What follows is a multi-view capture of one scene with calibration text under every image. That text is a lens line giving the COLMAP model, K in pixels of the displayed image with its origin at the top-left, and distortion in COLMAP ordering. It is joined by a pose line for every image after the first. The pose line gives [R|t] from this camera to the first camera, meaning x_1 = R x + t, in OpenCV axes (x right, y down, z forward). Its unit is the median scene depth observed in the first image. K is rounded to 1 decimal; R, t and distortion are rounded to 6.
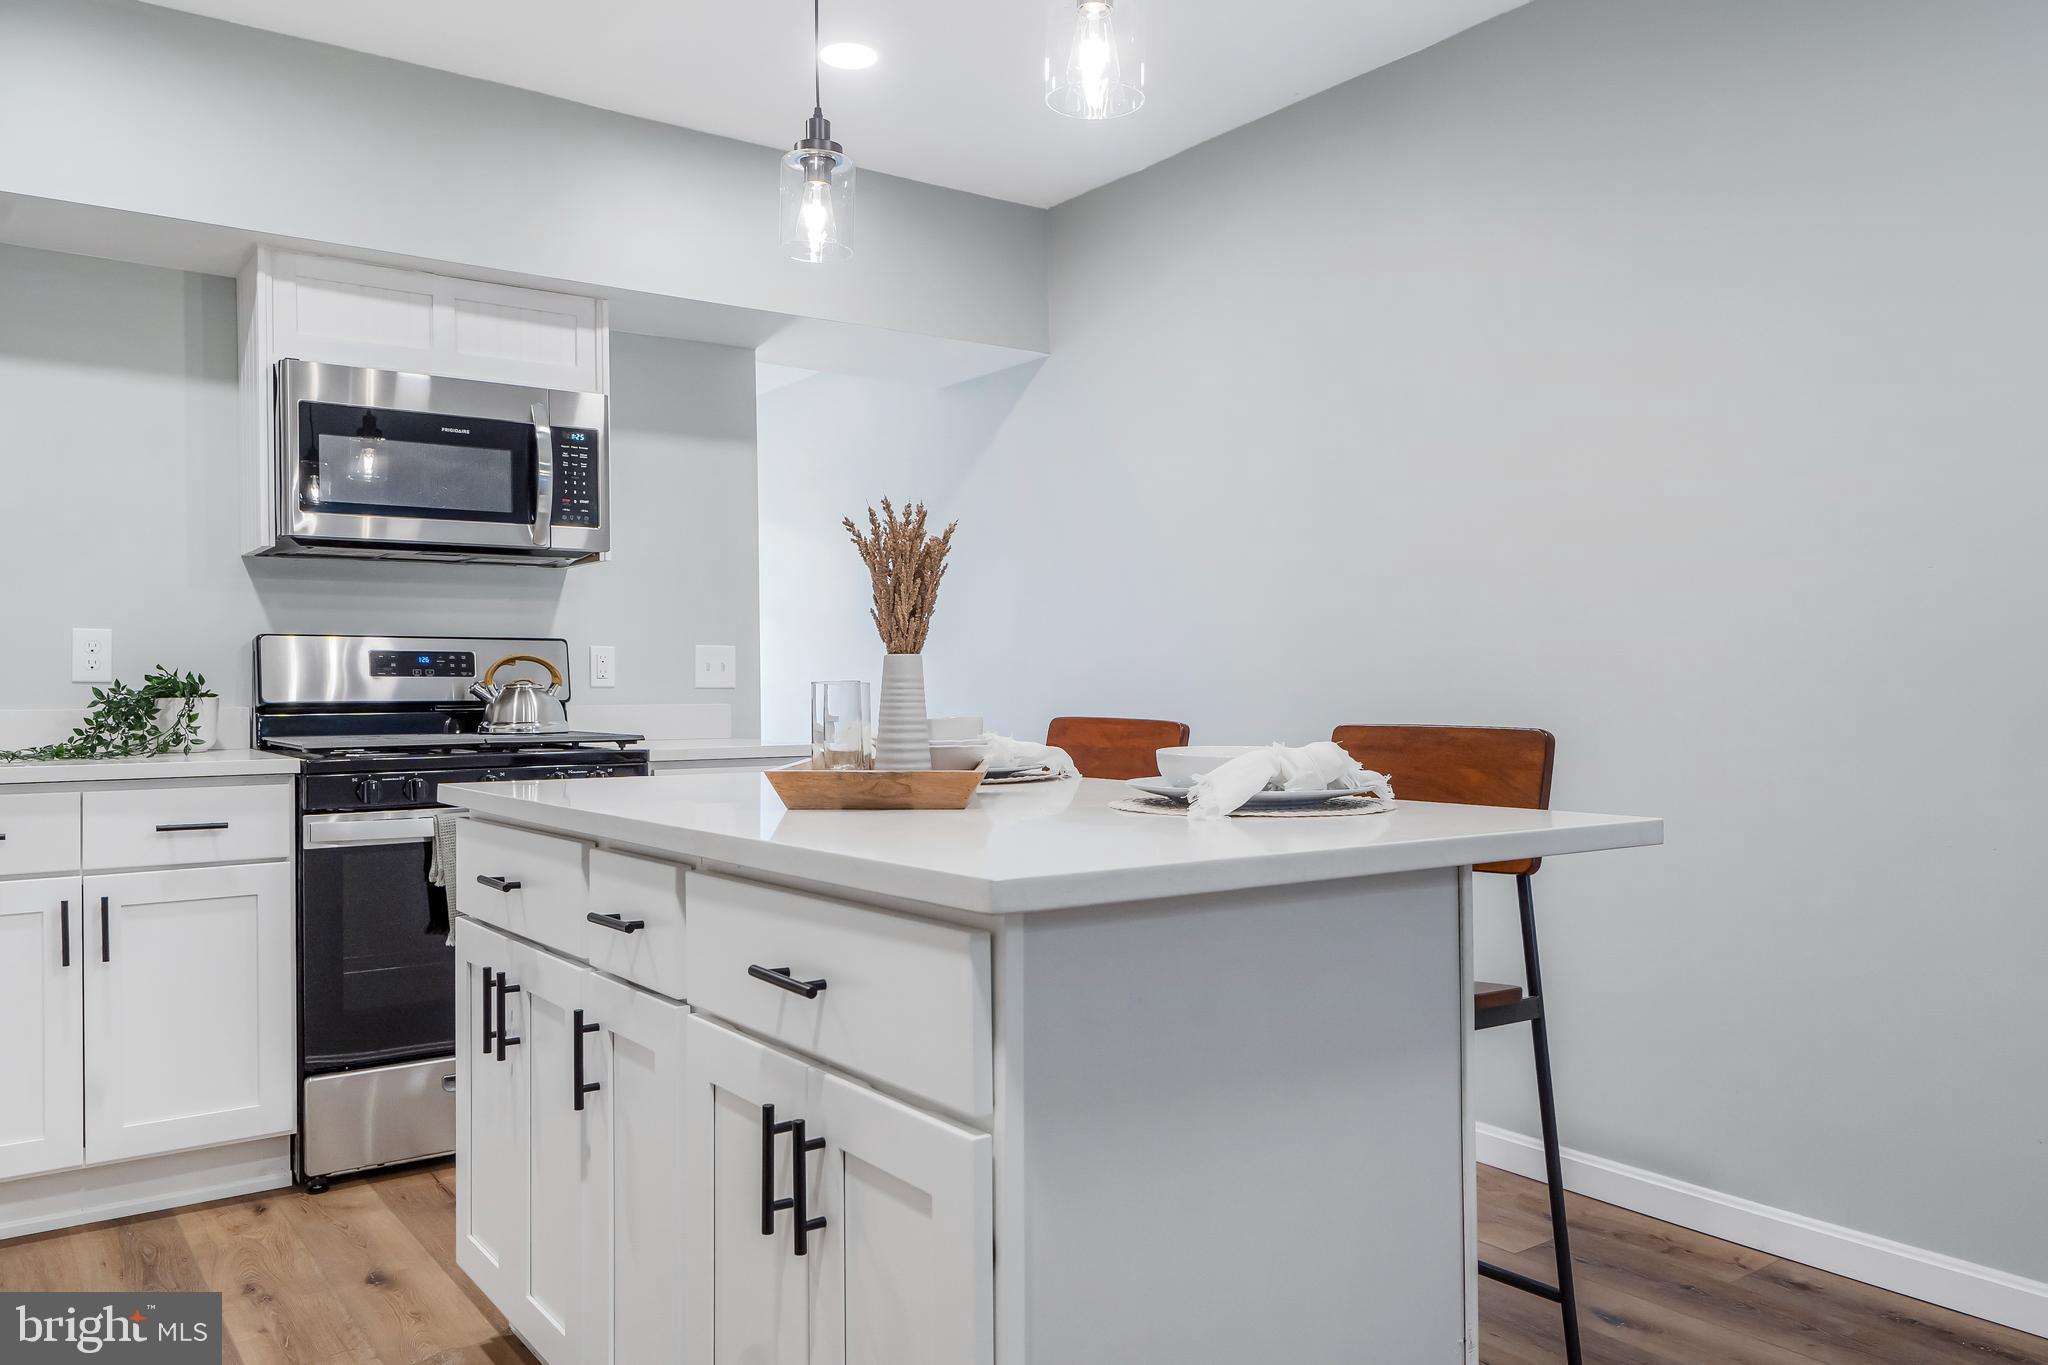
lens RADIAL K [[1437.2, 0, 976.1], [0, 1437.2, 687.4], [0, 0, 1]] dist [-0.001316, 0.006654]
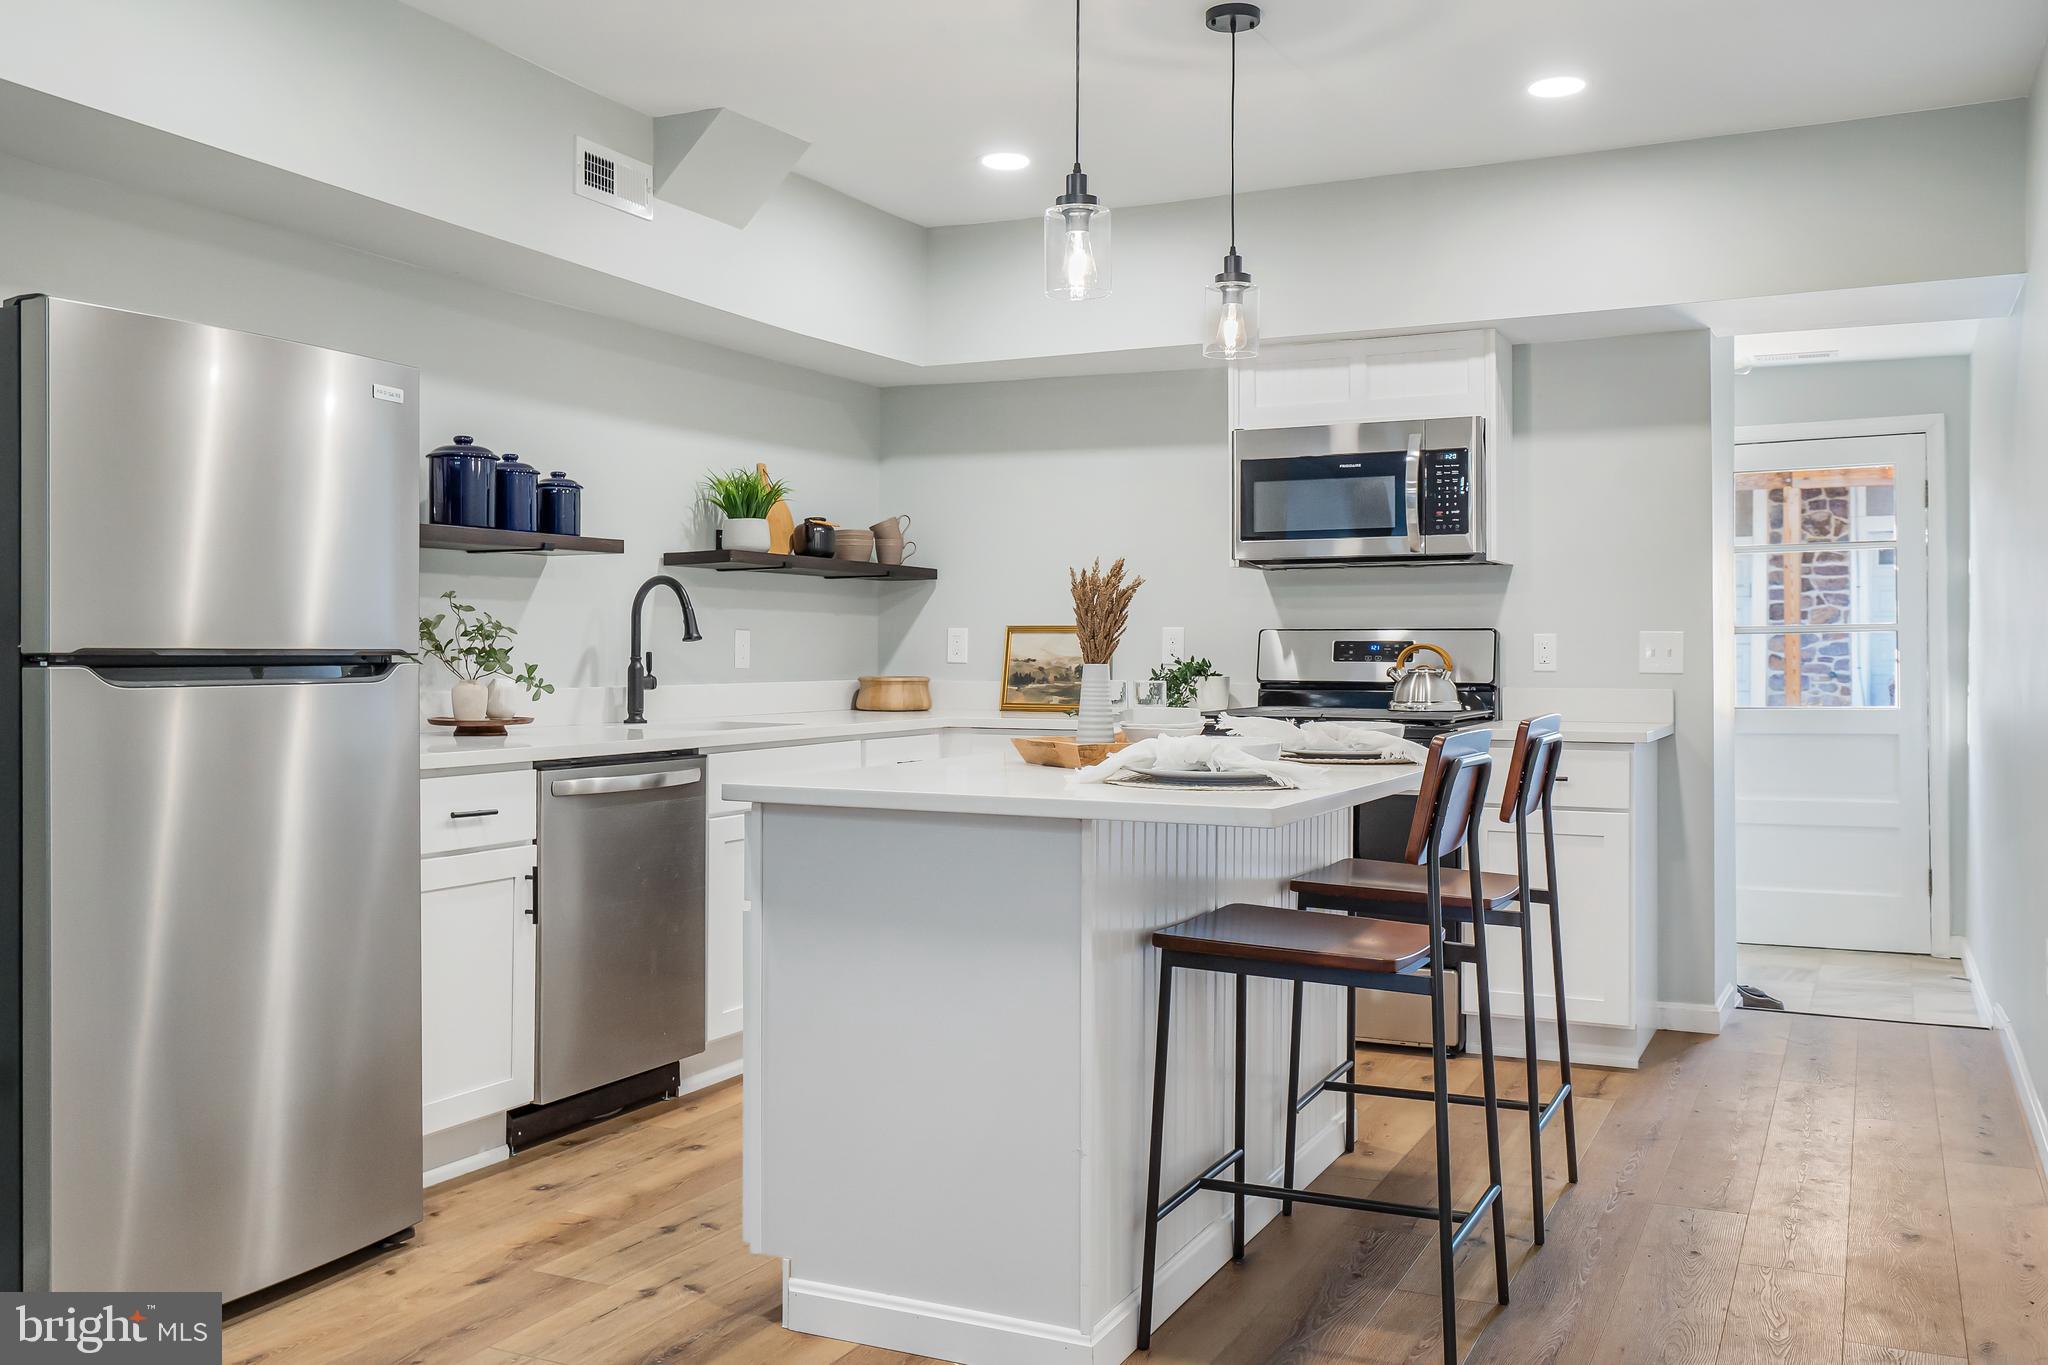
lens RADIAL K [[1633.2, 0, 1049.0], [0, 1633.2, 641.1], [0, 0, 1]] dist [-0.001166, 0.004225]
pose [[0.514679, -0.000348, -0.857383, 0.704086], [-0.002978, 0.999993, -0.002193, -0.022320], [0.857378, 0.003682, 0.514674, 0.047621]]
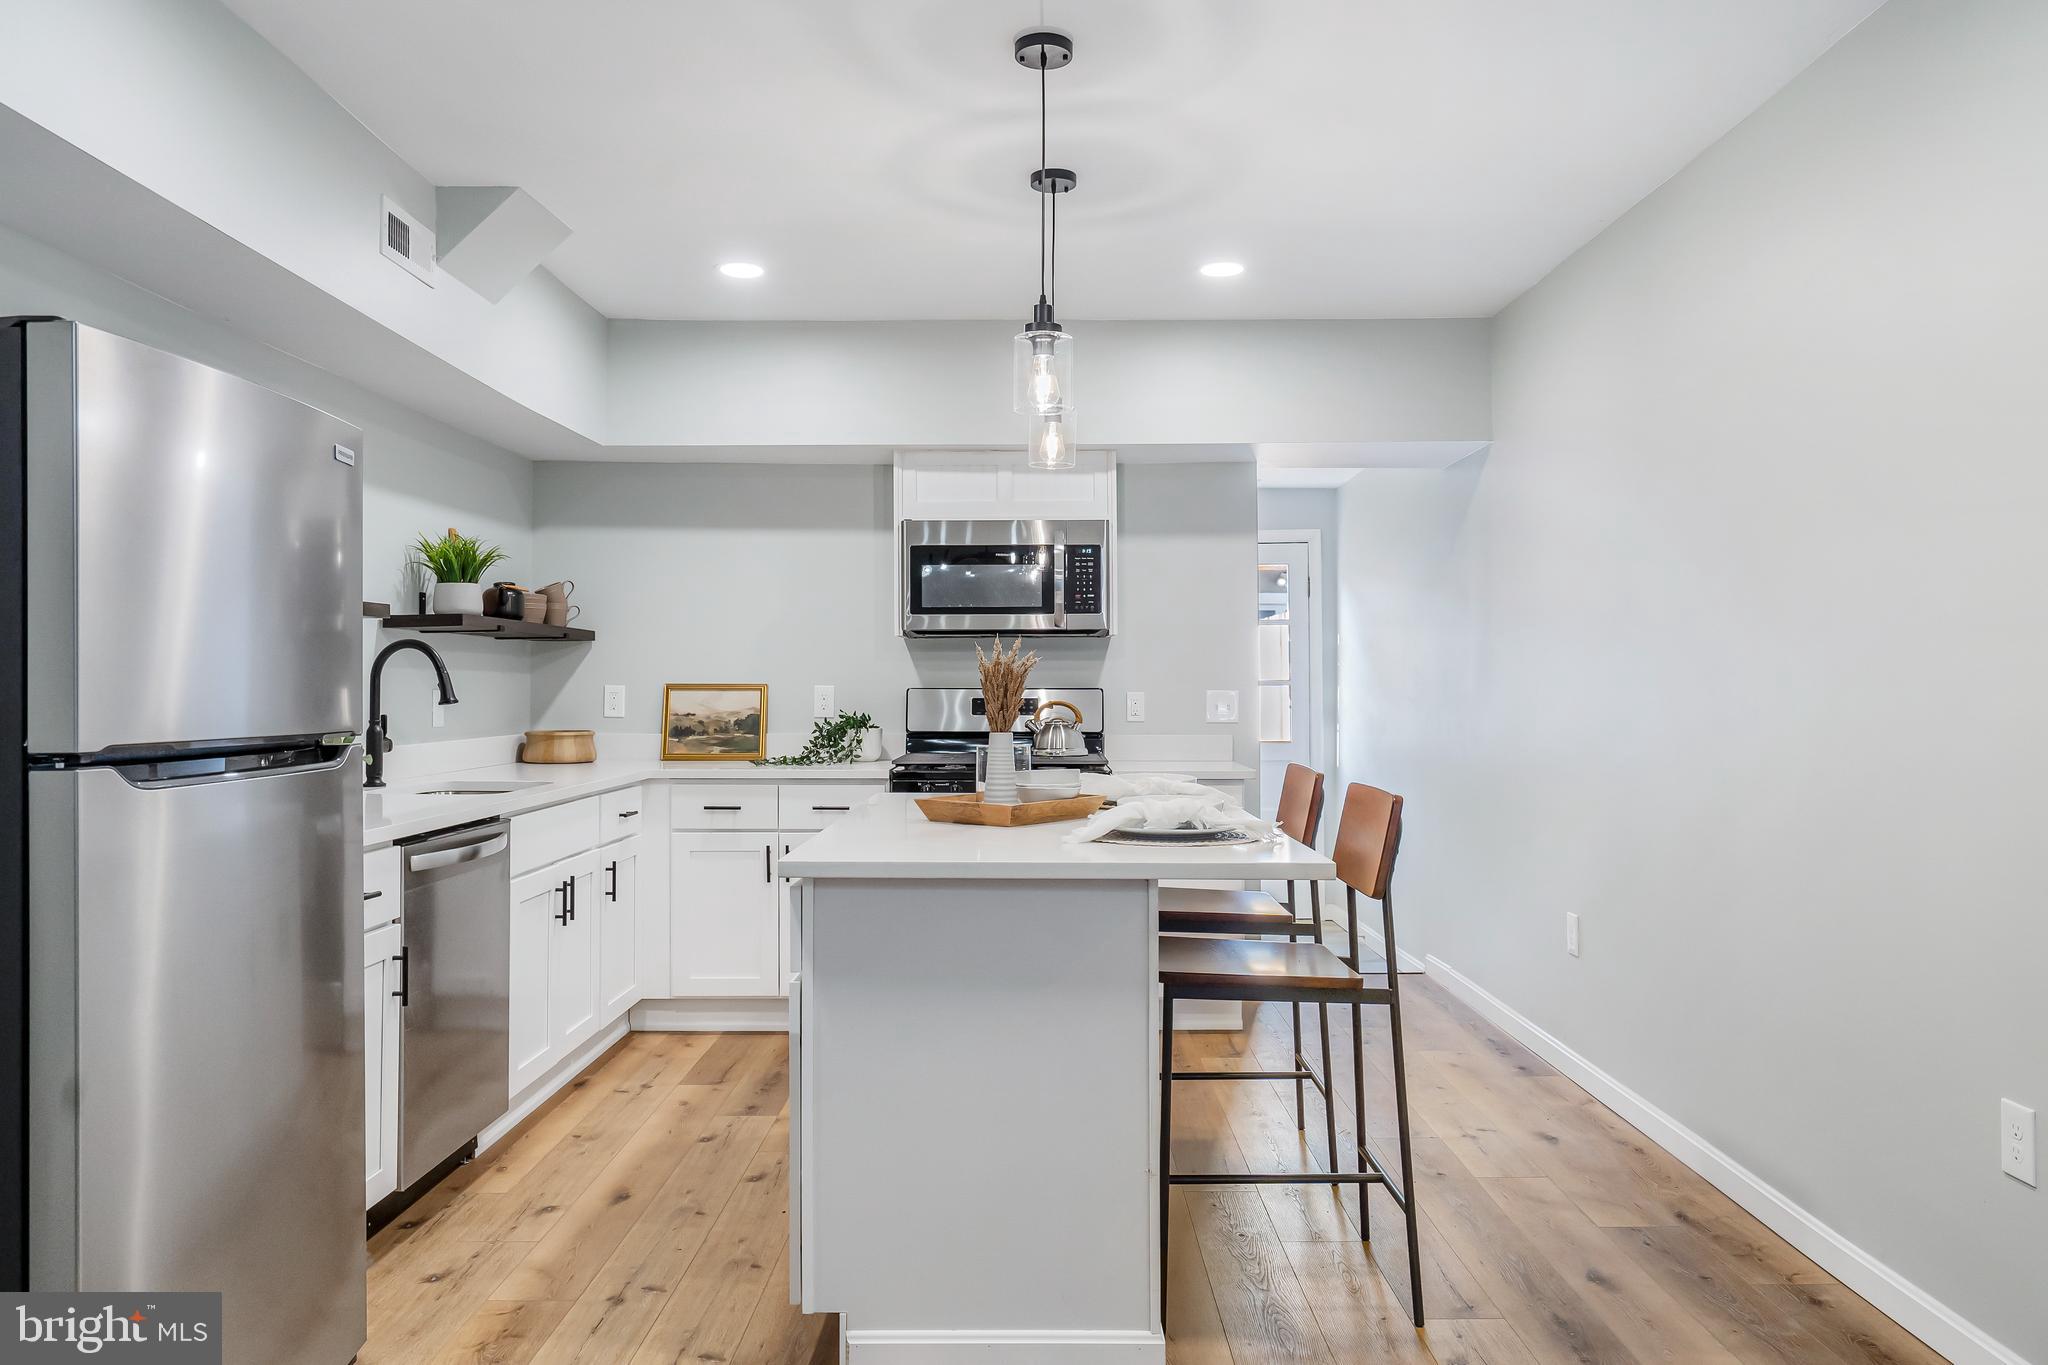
lens RADIAL K [[1334.7, 0, 1009.0], [0, 1334.7, 674.9], [0, 0, 1]] dist [-0.000751, -0.001248]
pose [[0.817309, -0.002131, -0.576196, 0.442699], [-0.002580, 0.999970, -0.007357, -0.041059], [0.576194, 0.007500, 0.817278, -0.141954]]
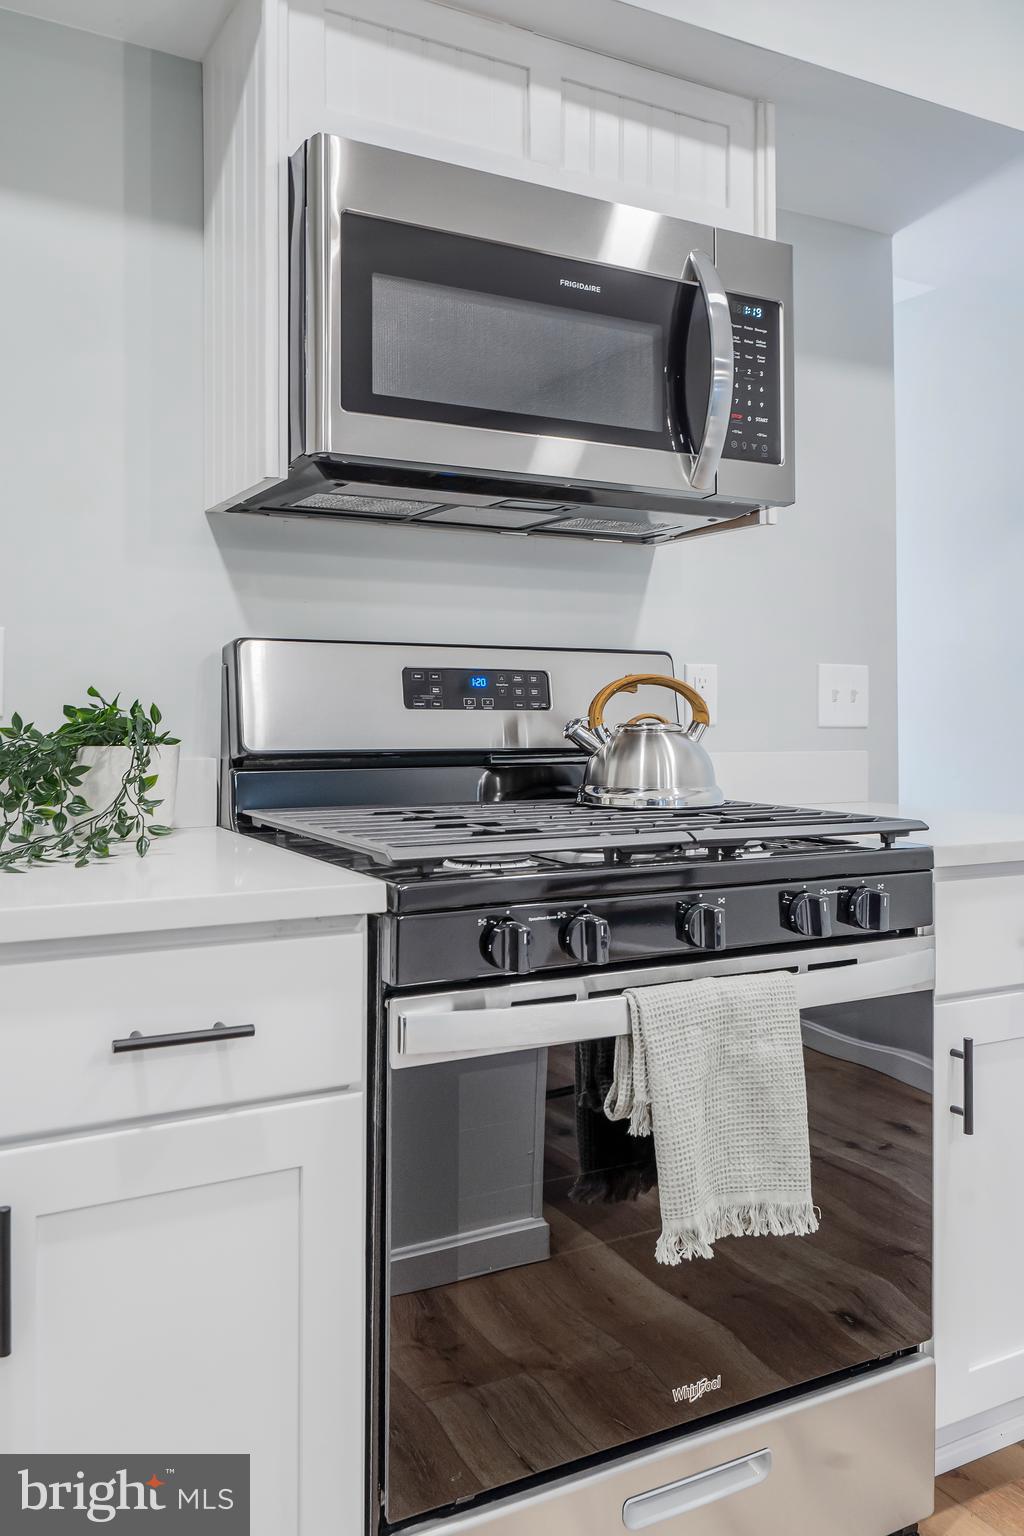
lens RADIAL K [[1212.2, 0, 566.1], [0, 1212.2, 689.3], [0, 0, 1]] dist [-0.003243, 0.013343]
pose [[0.996768, 0.007857, -0.079946, -0.321892], [-0.009190, 0.999825, -0.016322, -0.008406], [0.079804, 0.017004, 0.996666, 0.507909]]
